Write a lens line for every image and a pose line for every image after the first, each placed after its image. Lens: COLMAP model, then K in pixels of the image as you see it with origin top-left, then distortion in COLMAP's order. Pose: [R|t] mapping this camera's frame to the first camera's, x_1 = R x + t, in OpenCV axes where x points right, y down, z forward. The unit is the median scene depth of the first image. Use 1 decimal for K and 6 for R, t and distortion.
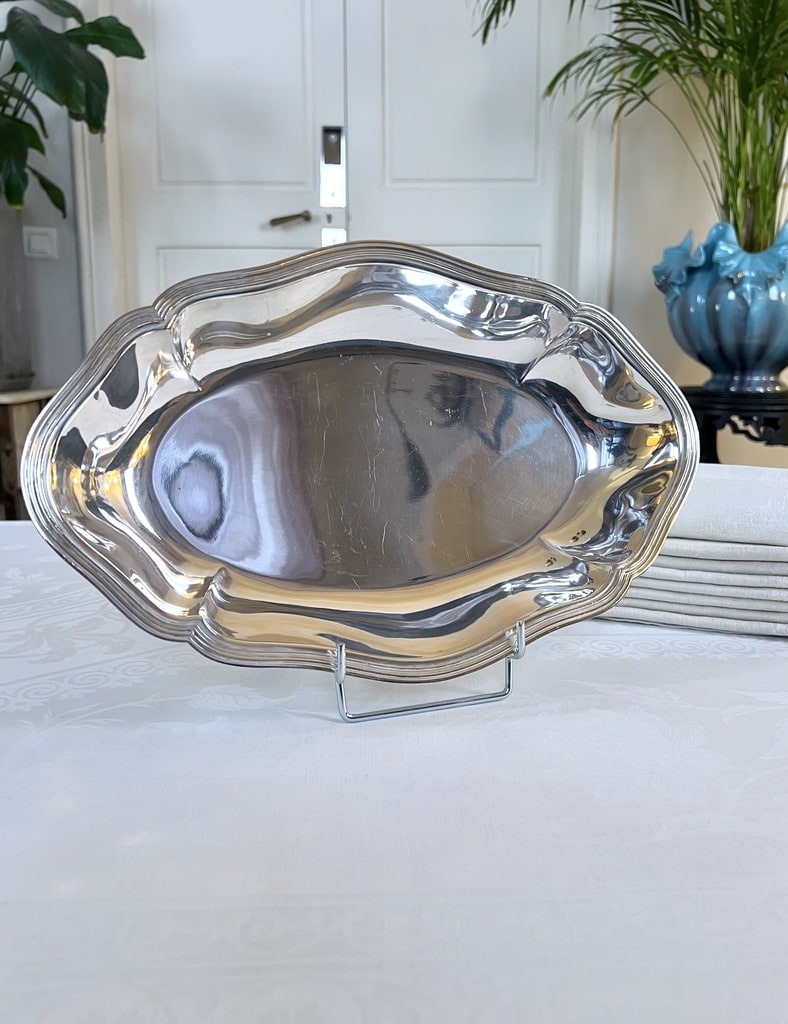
lens RADIAL K [[910.2, 0, 400.3], [0, 910.2, 479.6], [0, 0, 1]] dist [0.072388, -0.012135]
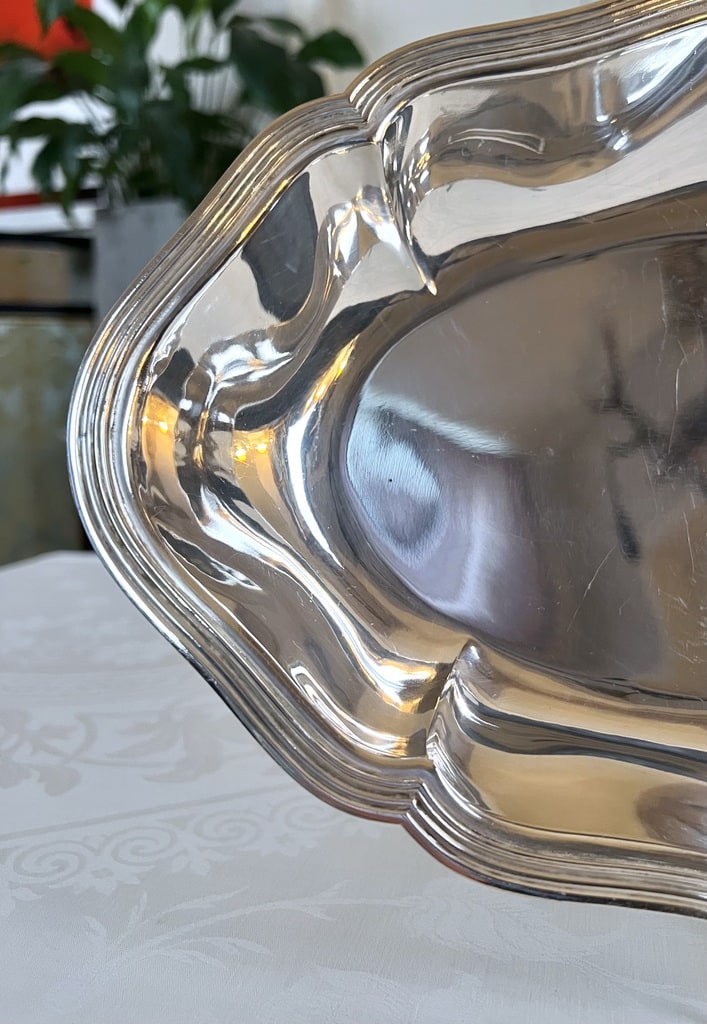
lens RADIAL K [[804.5, 0, 354.0], [0, 804.5, 512.7], [0, 0, 1]] dist [0.007622, 0.000655]
pose [[0.959688, 0.012247, -0.280801, -0.144946], [-0.023476, 0.999052, -0.036660, 0.046894], [0.280086, 0.041774, 0.959066, 0.607551]]
